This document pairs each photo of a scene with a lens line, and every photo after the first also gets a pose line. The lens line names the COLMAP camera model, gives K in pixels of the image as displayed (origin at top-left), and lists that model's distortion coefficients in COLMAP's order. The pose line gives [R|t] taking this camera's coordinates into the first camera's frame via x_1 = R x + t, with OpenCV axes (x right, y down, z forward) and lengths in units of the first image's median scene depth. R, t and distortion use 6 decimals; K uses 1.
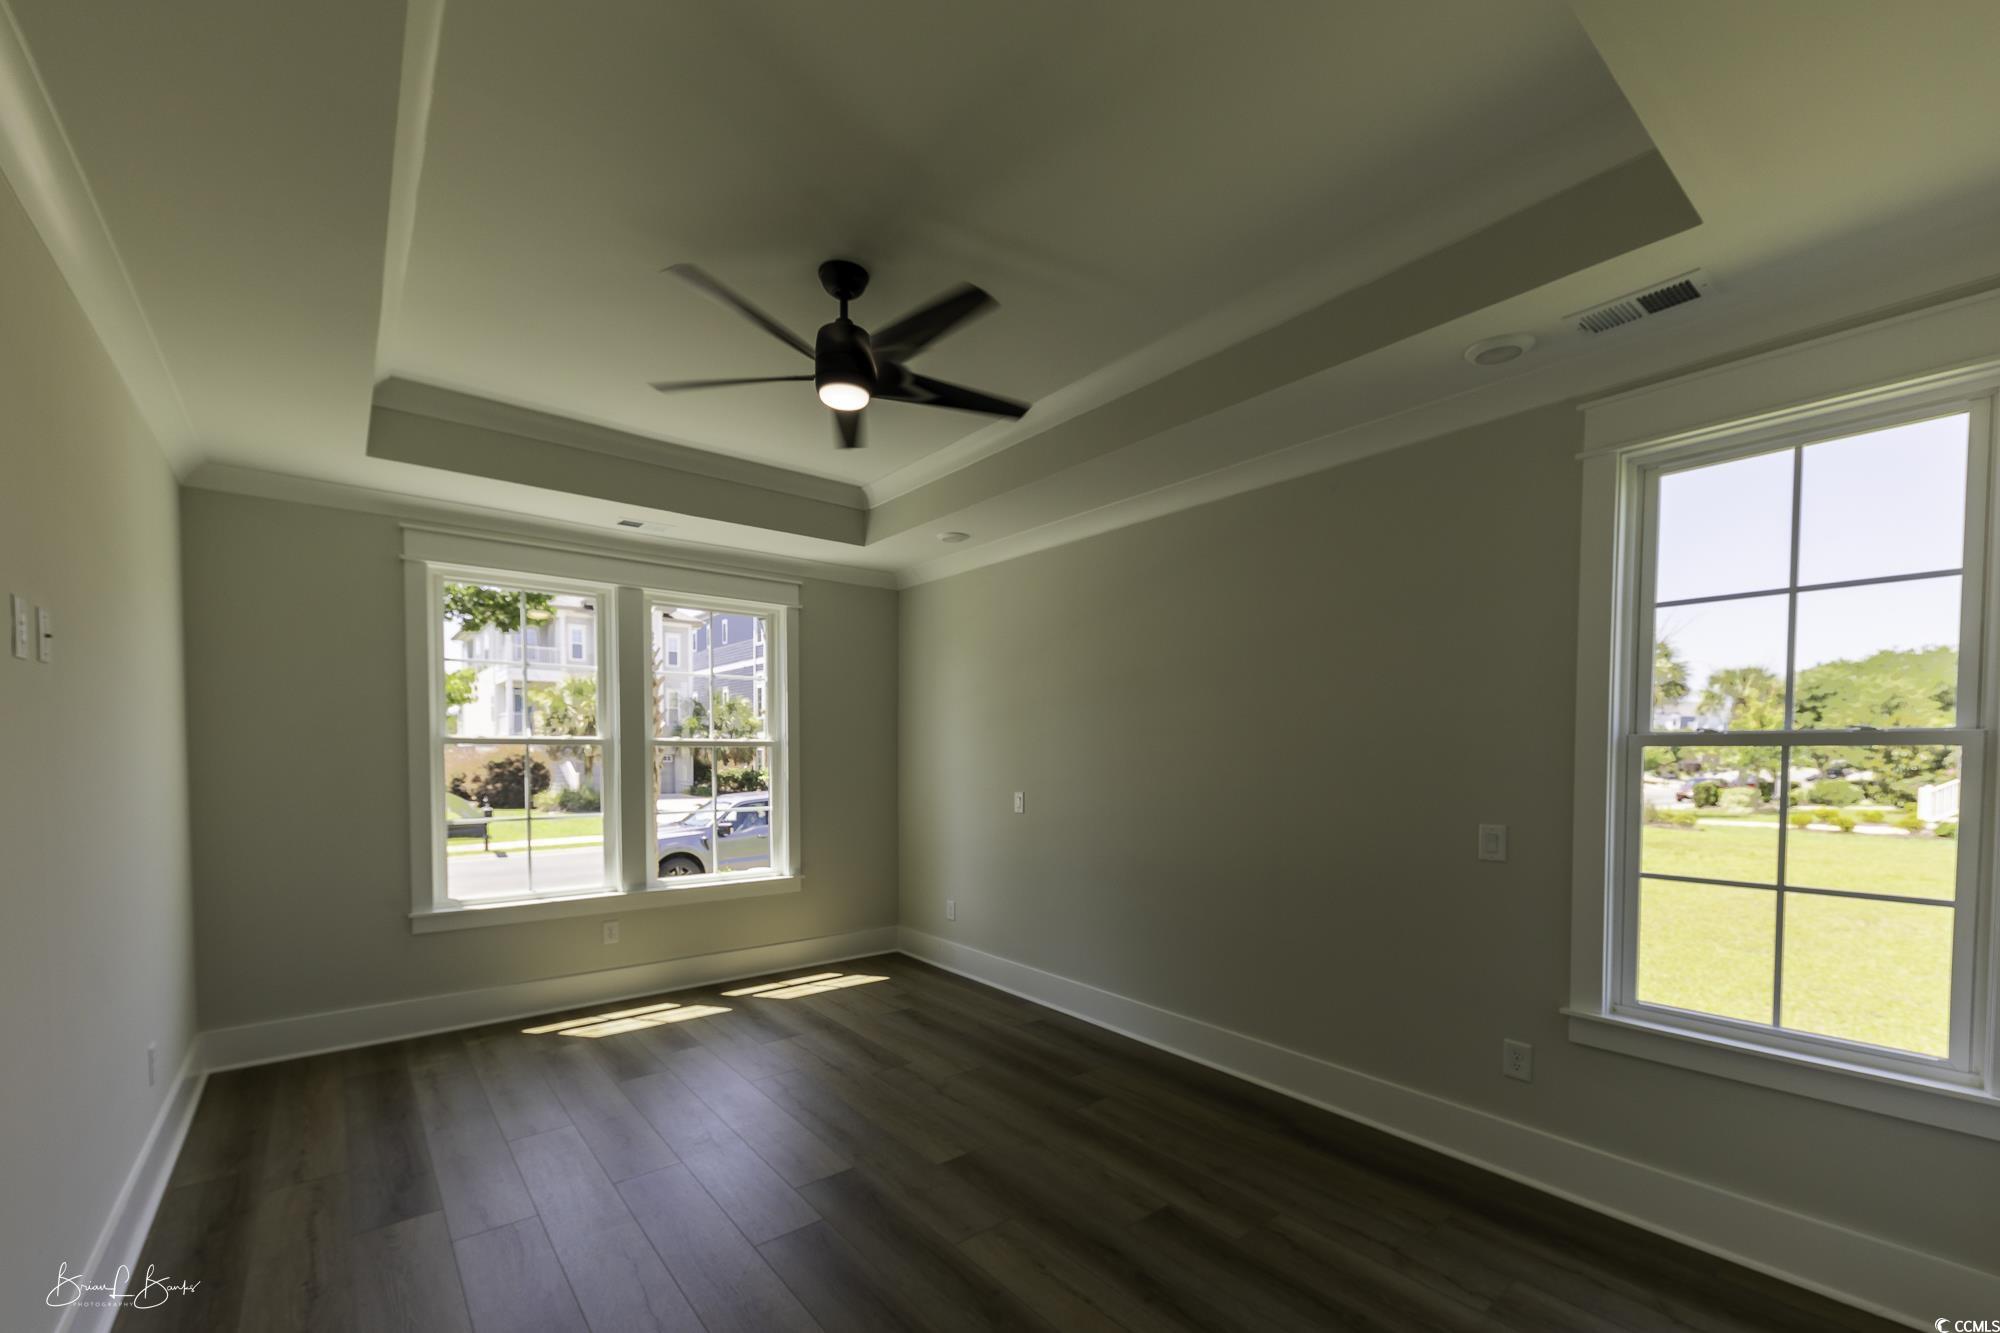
lens RADIAL K [[808.9, 0, 1004.6], [0, 808.9, 777.5], [0, 0, 1]] dist [-0.000052, -0.005996]
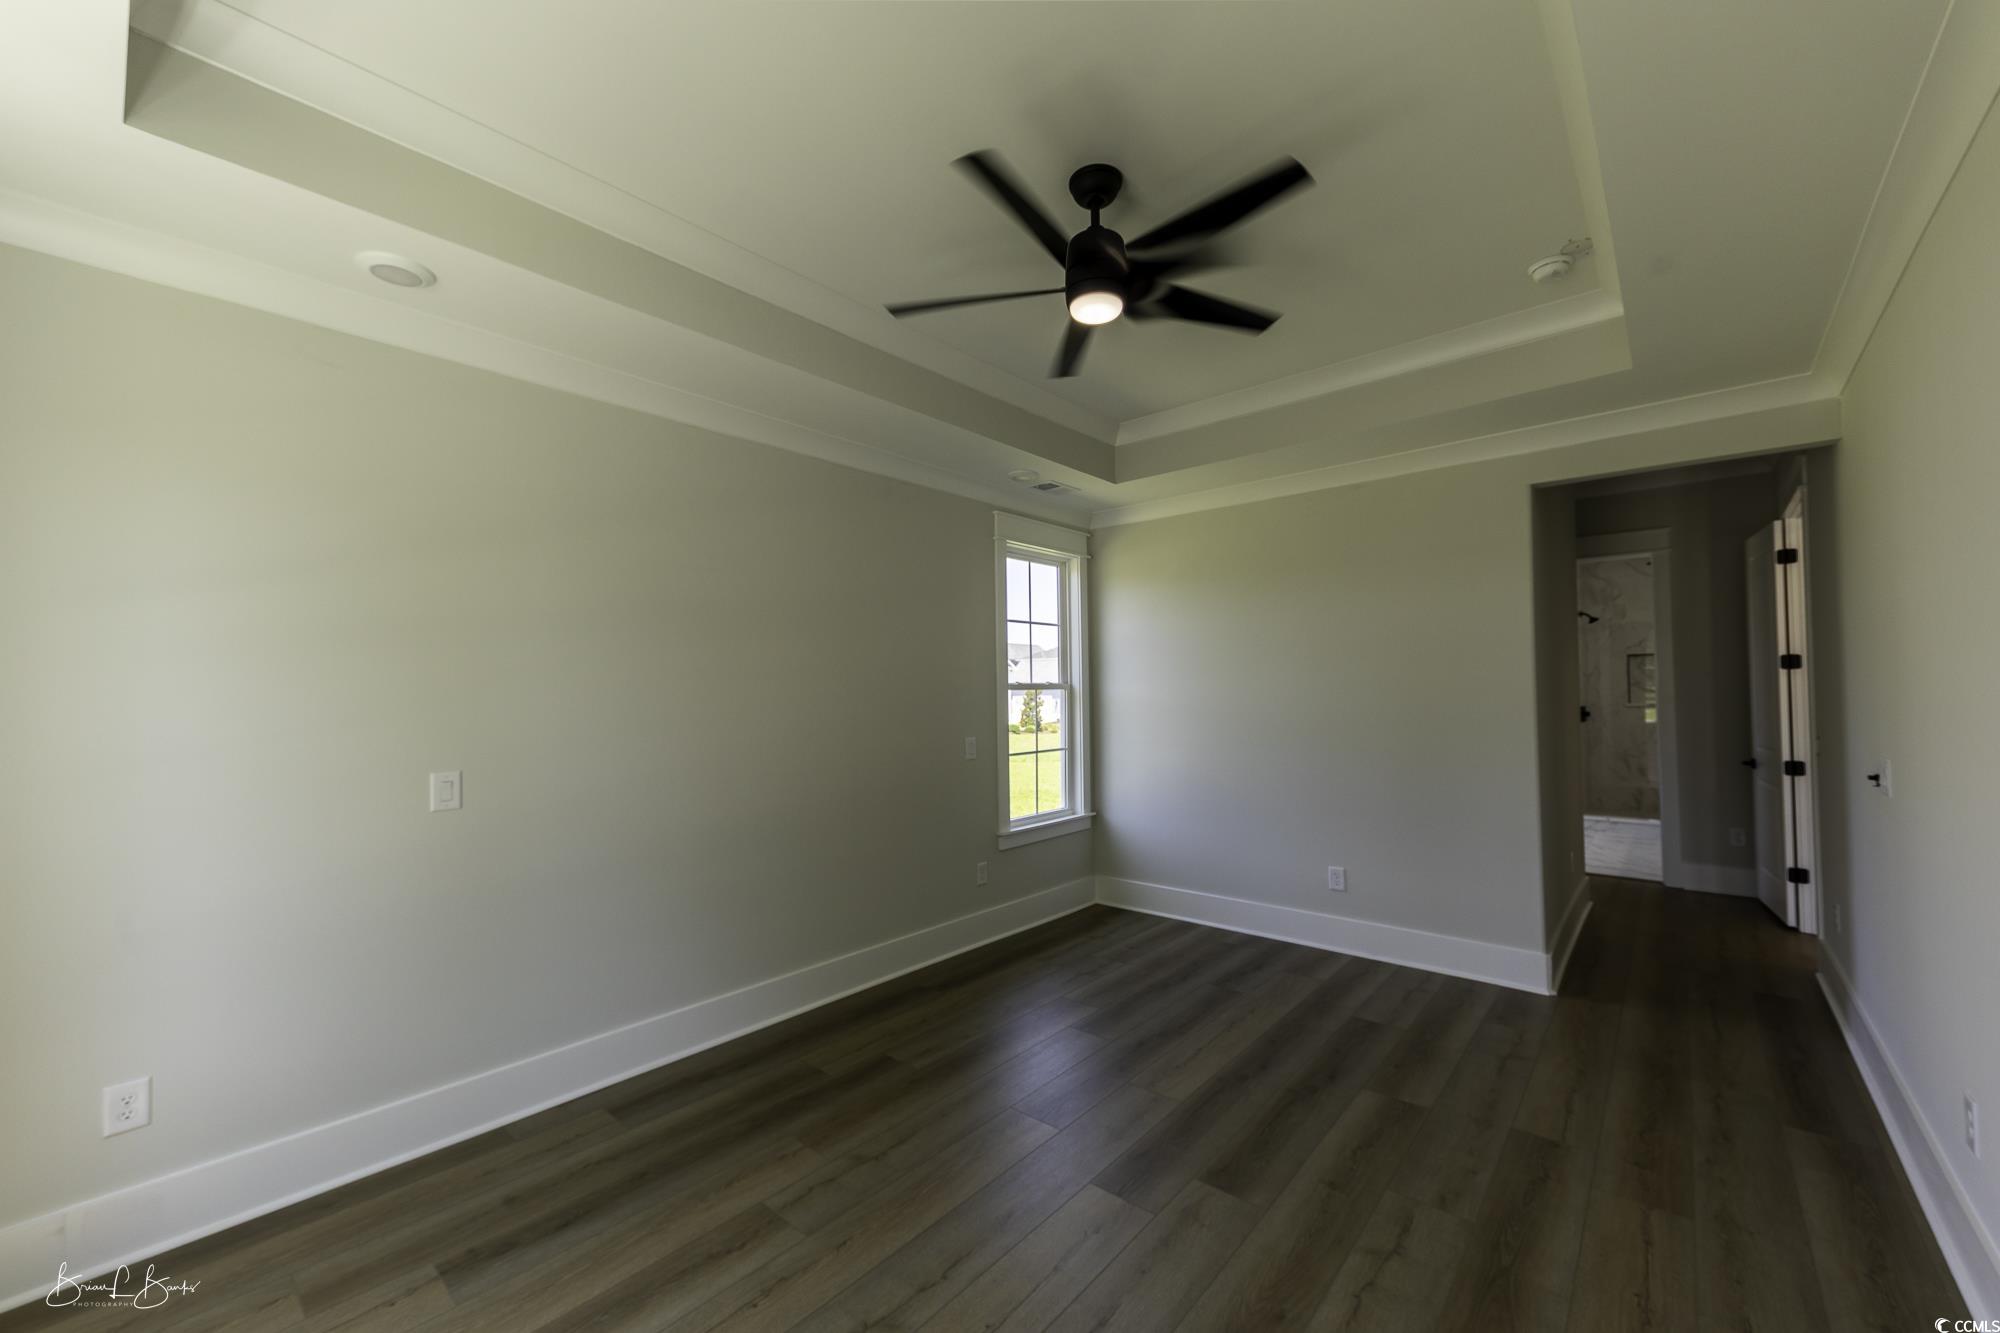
lens RADIAL K [[784.9, 0, 993.6], [0, 784.9, 673.1], [0, 0, 1]] dist [0.009016, -0.004825]
pose [[-0.170049, 0.019250, 0.985248, -1.039259], [0.038242, 0.999185, -0.012922, -0.054121], [-0.984693, 0.035480, -0.170646, 1.270596]]
